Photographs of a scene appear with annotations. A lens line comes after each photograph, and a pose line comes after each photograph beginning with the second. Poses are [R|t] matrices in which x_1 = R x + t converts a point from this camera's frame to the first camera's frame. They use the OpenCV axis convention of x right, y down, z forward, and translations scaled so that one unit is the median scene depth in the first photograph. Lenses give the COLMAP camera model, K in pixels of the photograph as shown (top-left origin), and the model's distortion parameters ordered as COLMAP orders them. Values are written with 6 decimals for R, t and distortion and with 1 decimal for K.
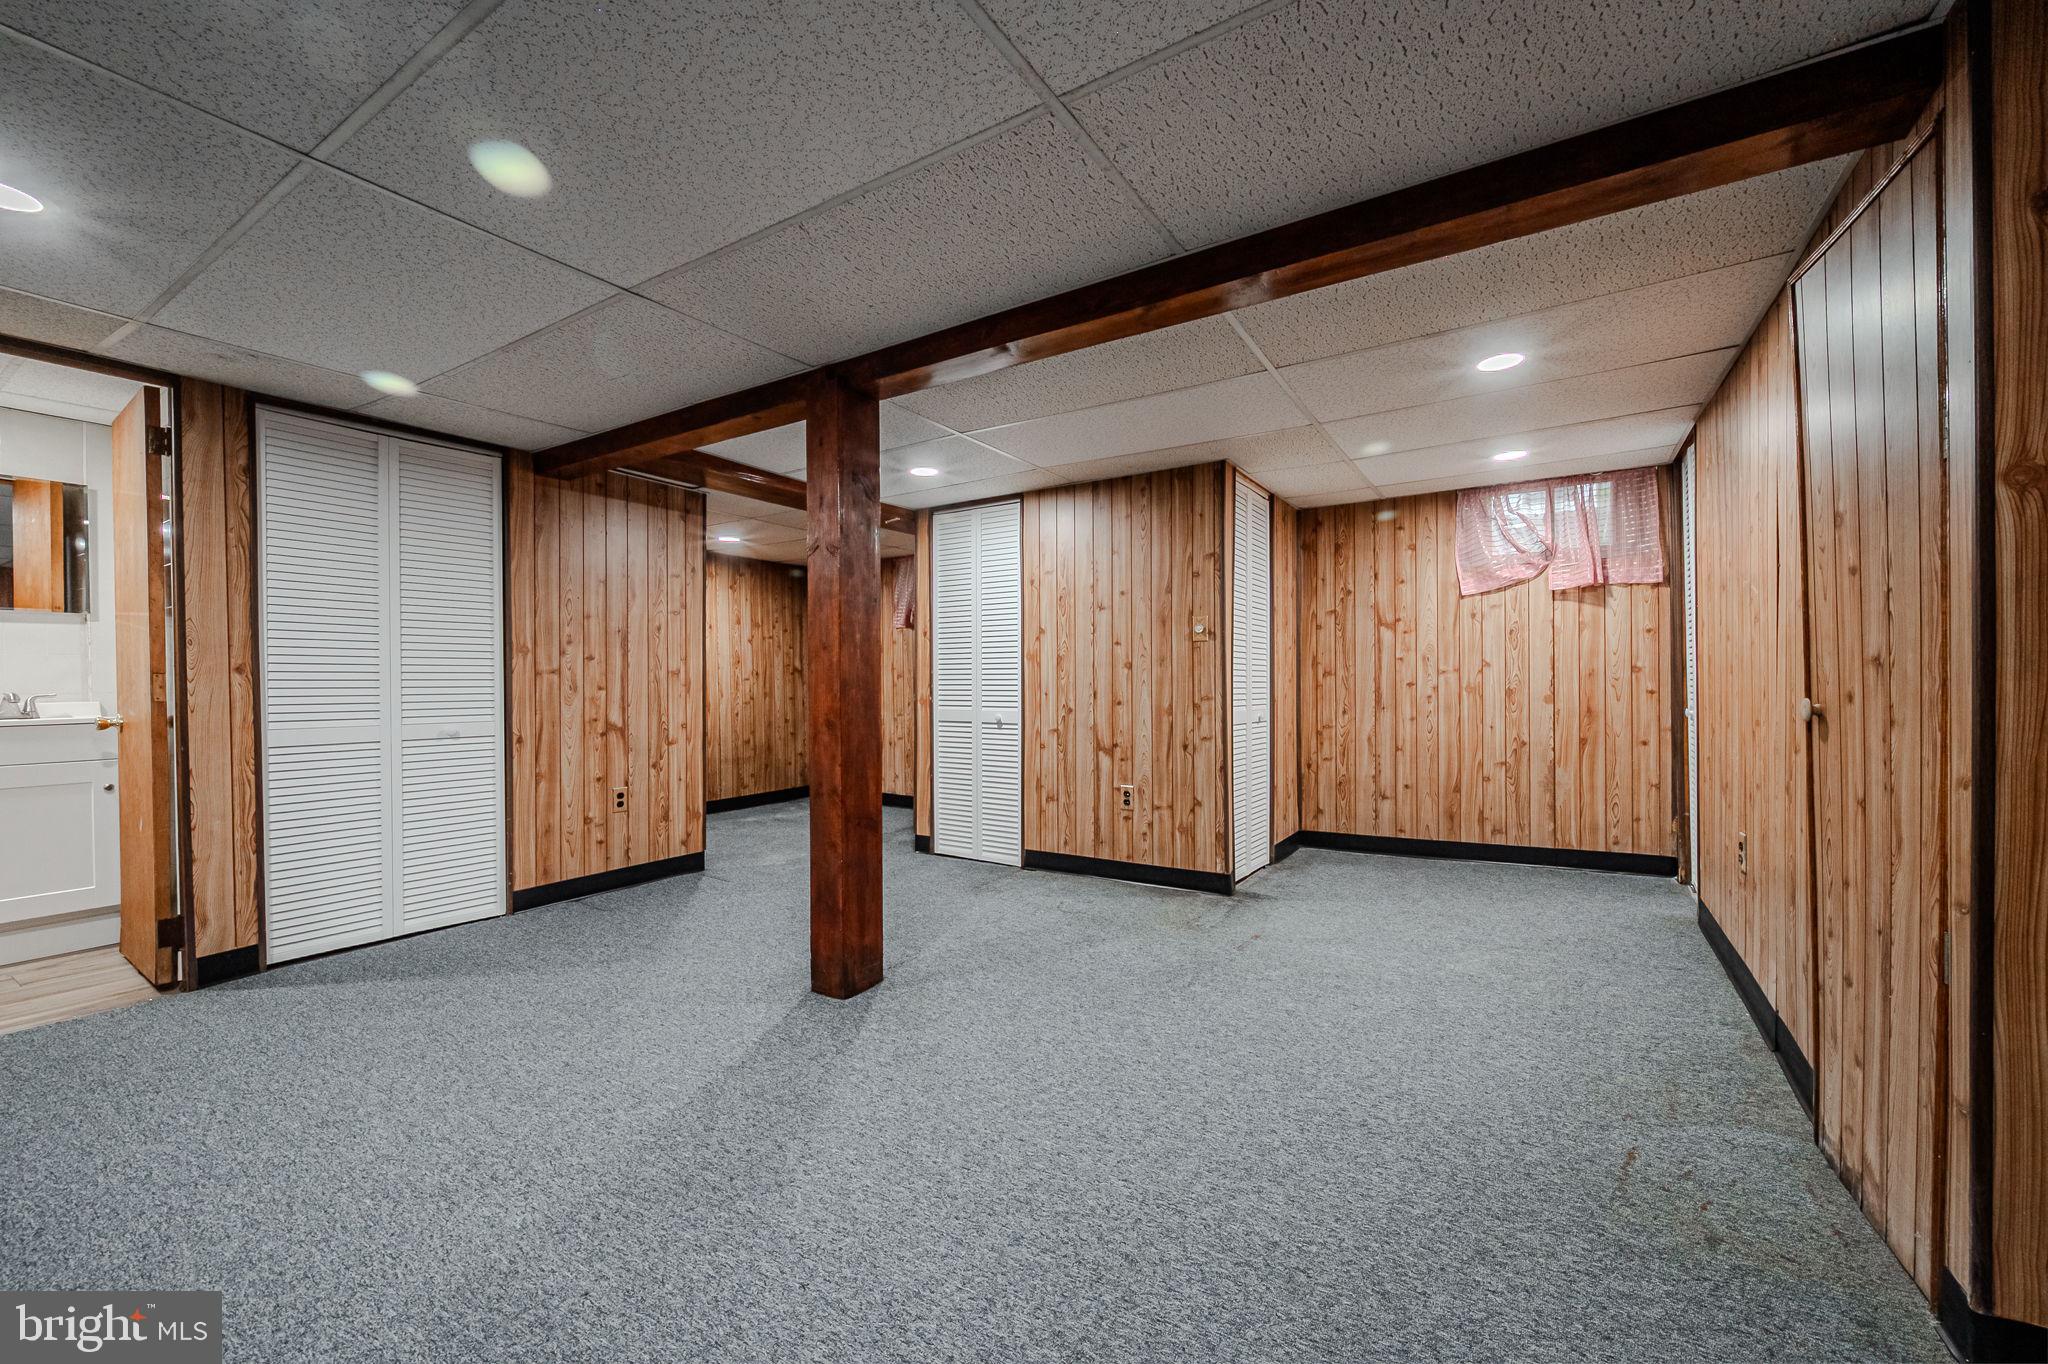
lens RADIAL K [[804.8, 0, 1031.8], [0, 804.8, 688.7], [0, 0, 1]] dist [-0.001352, -0.000082]
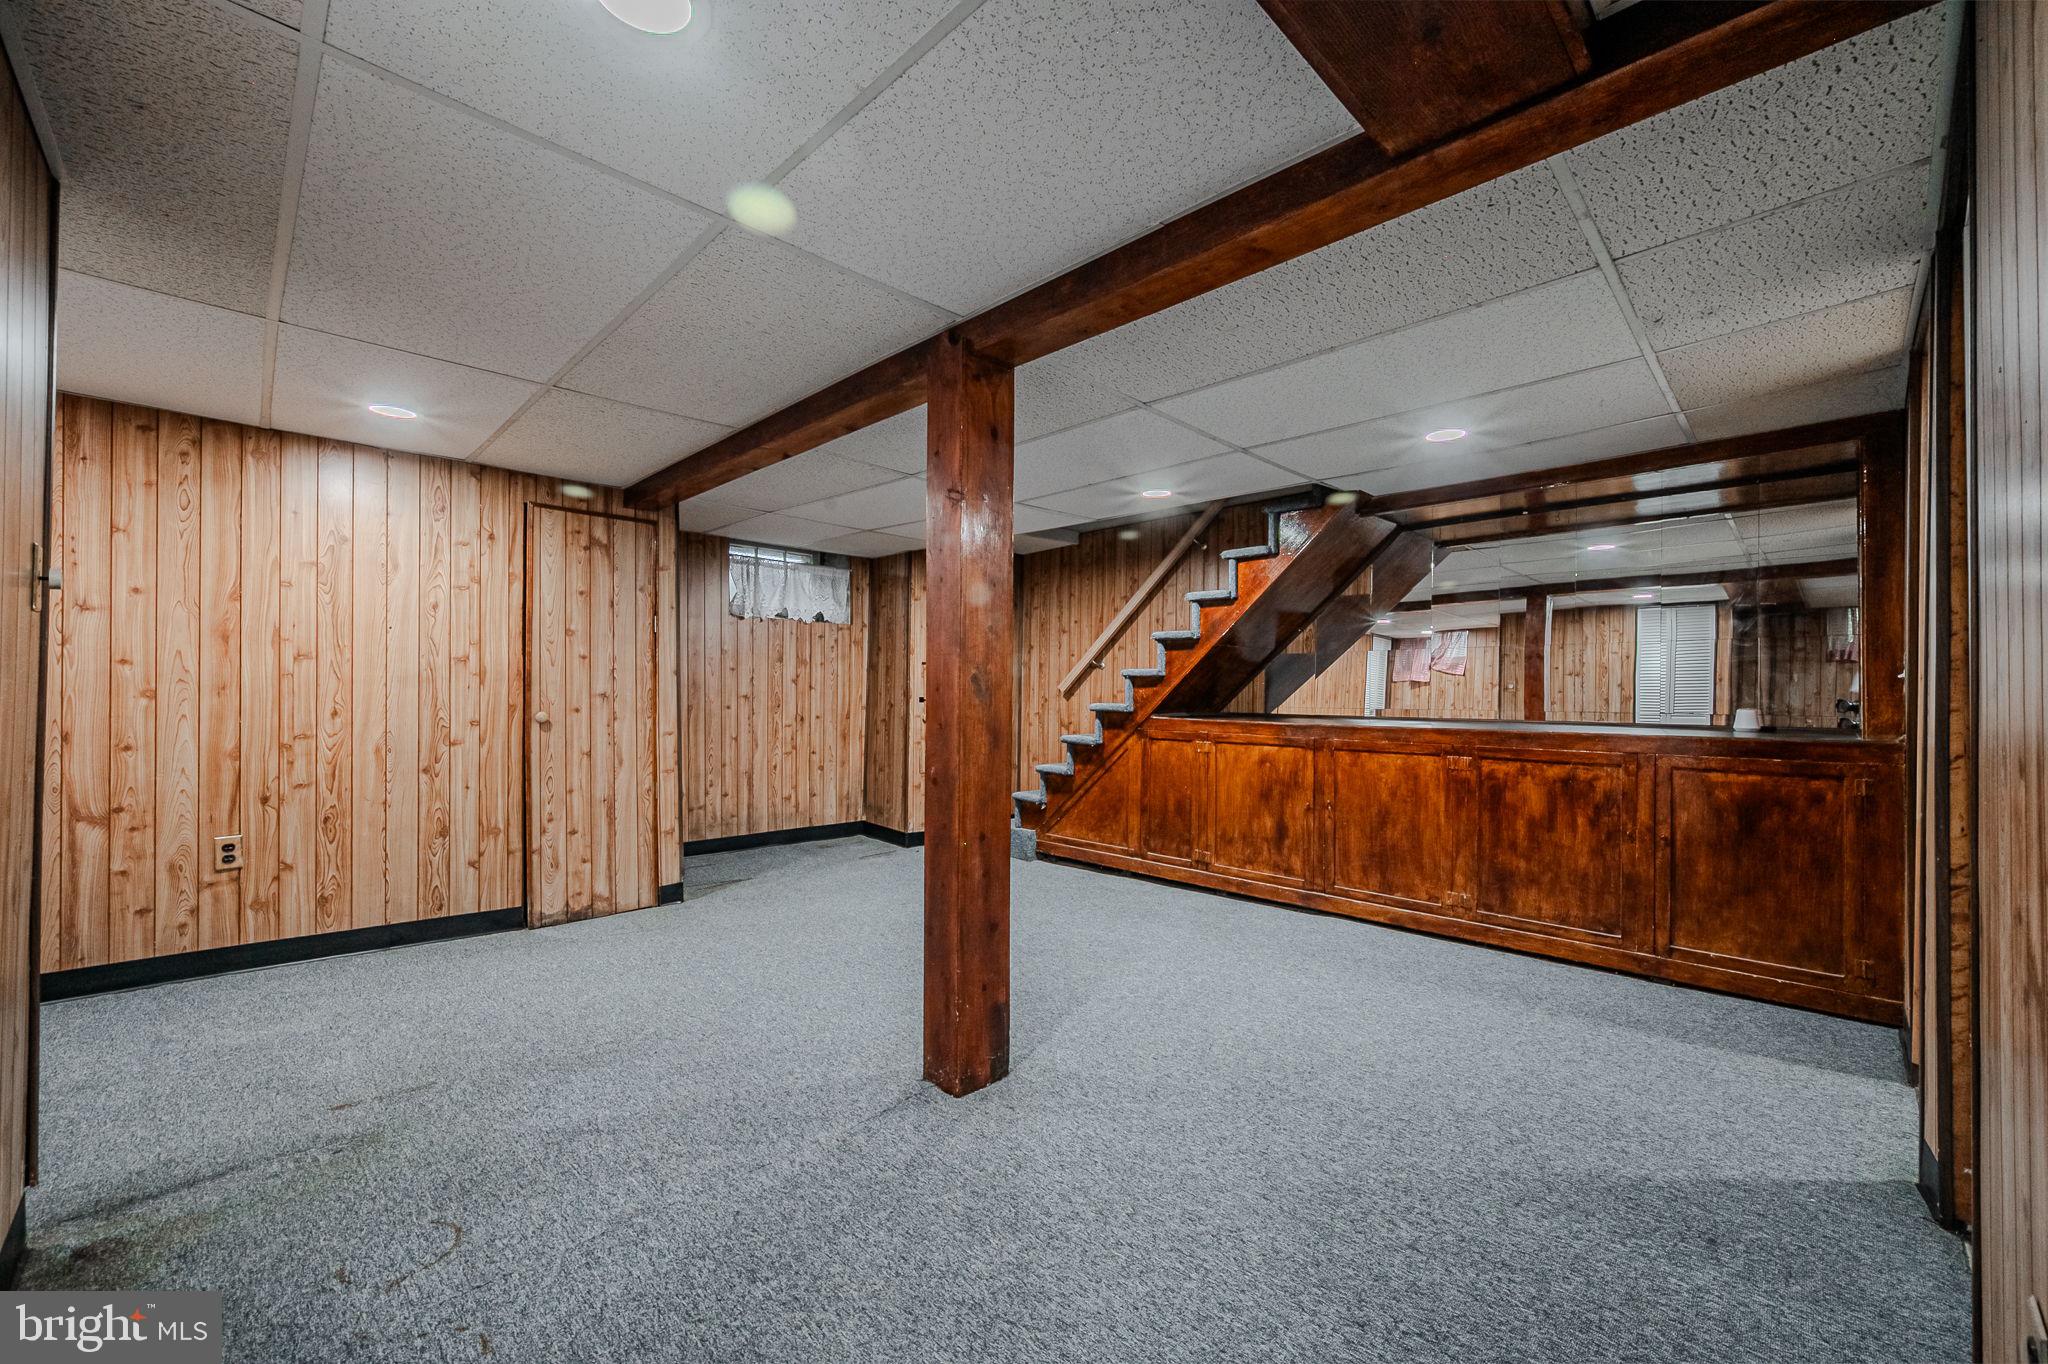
lens RADIAL K [[804.8, 0, 1031.8], [0, 804.8, 688.7], [0, 0, 1]] dist [-0.001352, -0.000082]
pose [[-0.974968, 0.000860, 0.222345, -0.337347], [0.001008, 0.999999, 0.000550, -0.021618], [-0.222344, 0.000760, -0.974968, 1.263324]]
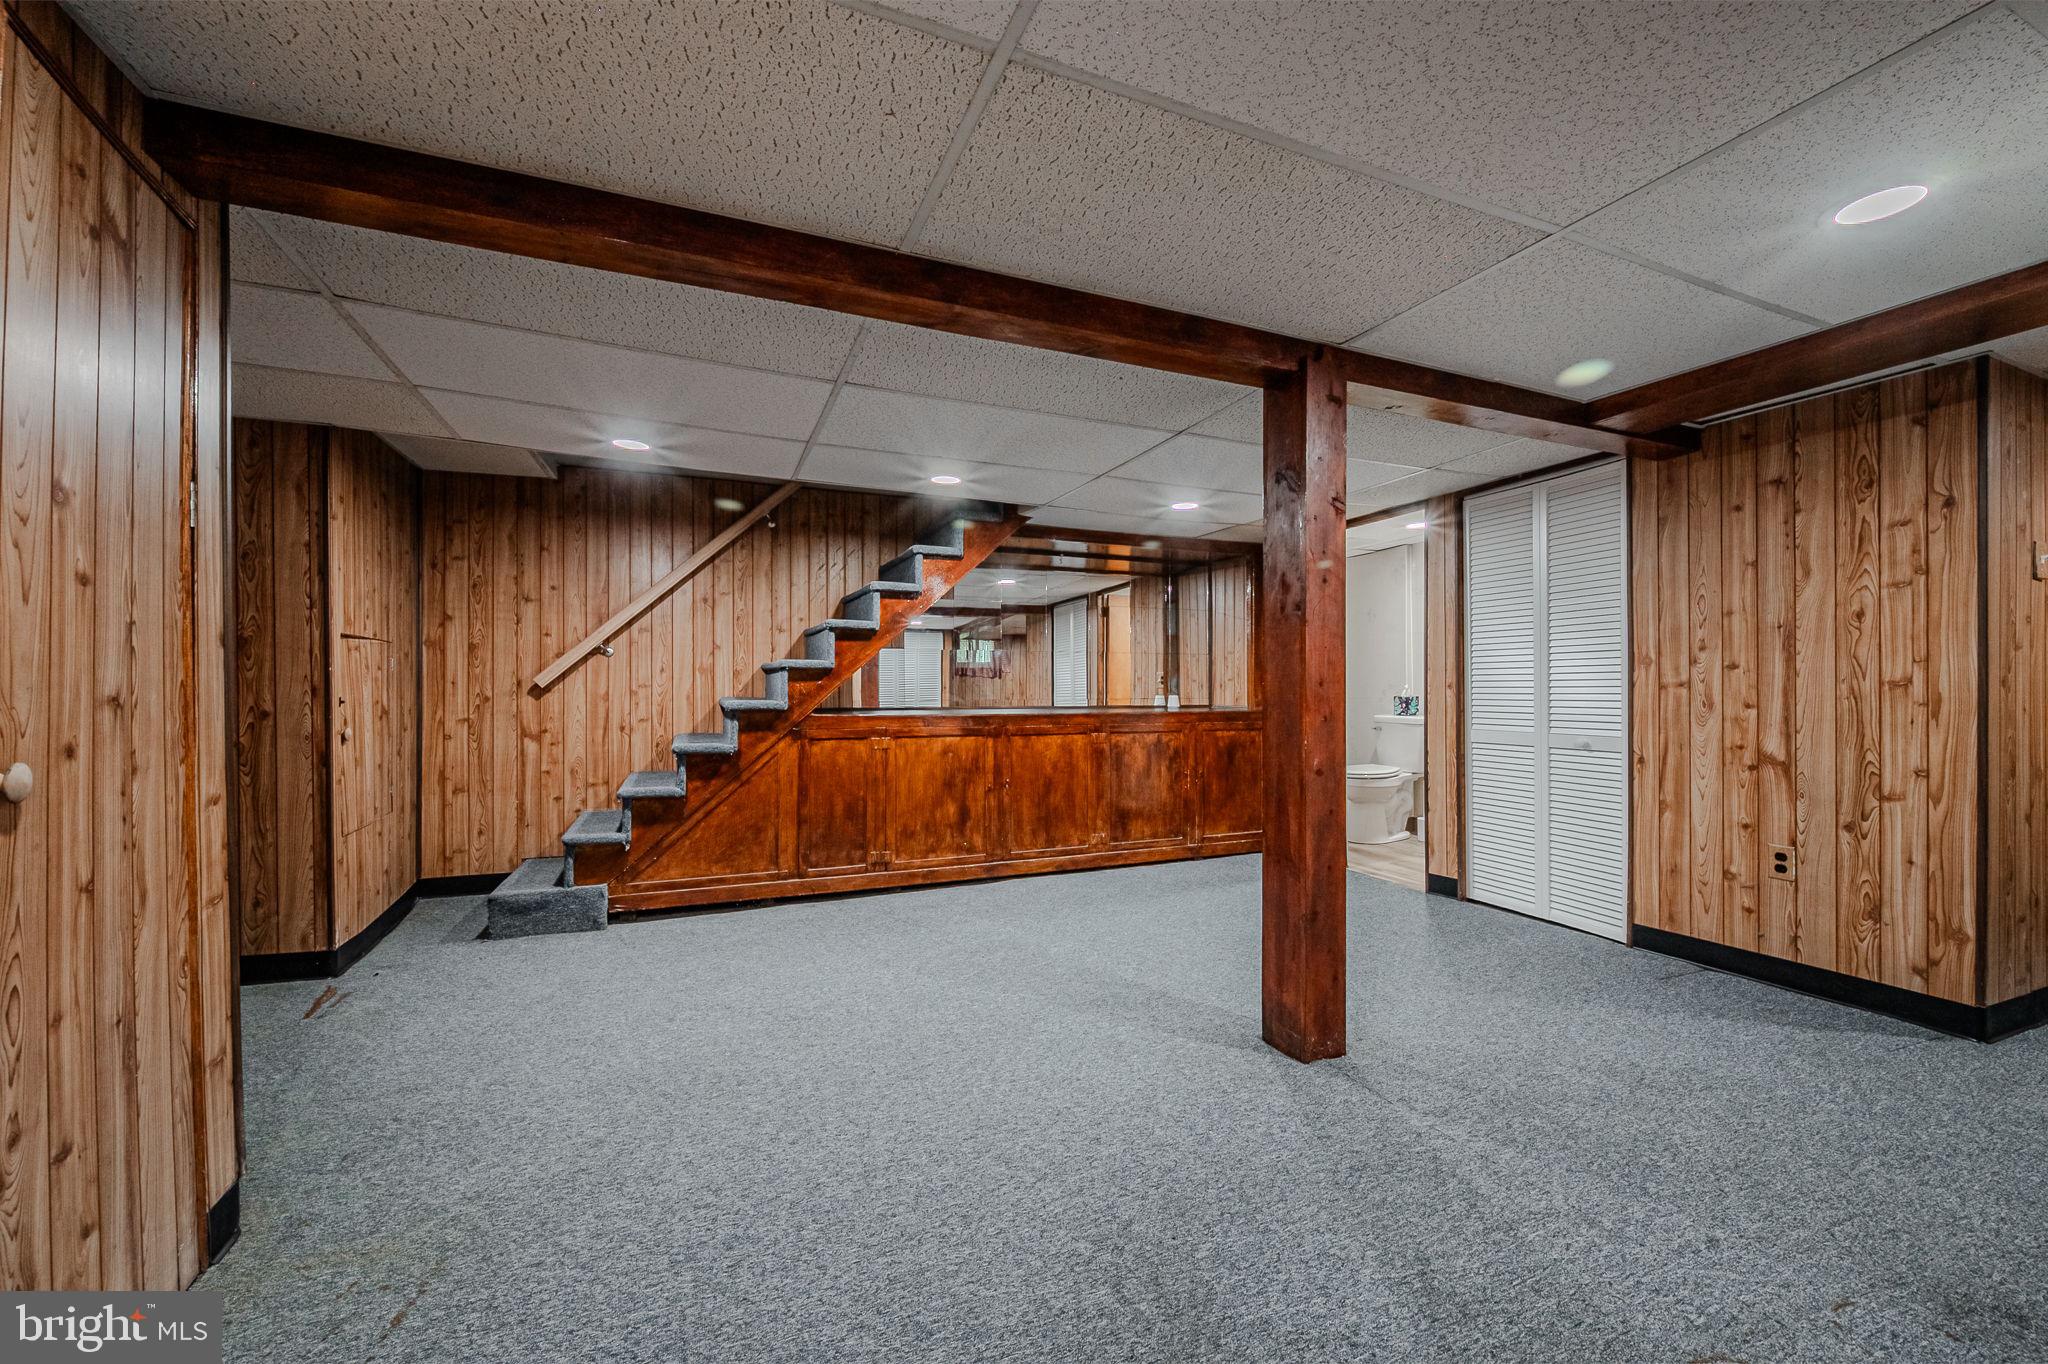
lens RADIAL K [[804.8, 0, 1031.8], [0, 804.8, 688.7], [0, 0, 1]] dist [-0.001352, -0.000082]
pose [[-0.578180, 0.005974, -0.815887, 0.466531], [-0.001223, 0.999966, 0.008189, -0.021949], [0.815908, 0.005732, -0.578153, 0.892841]]
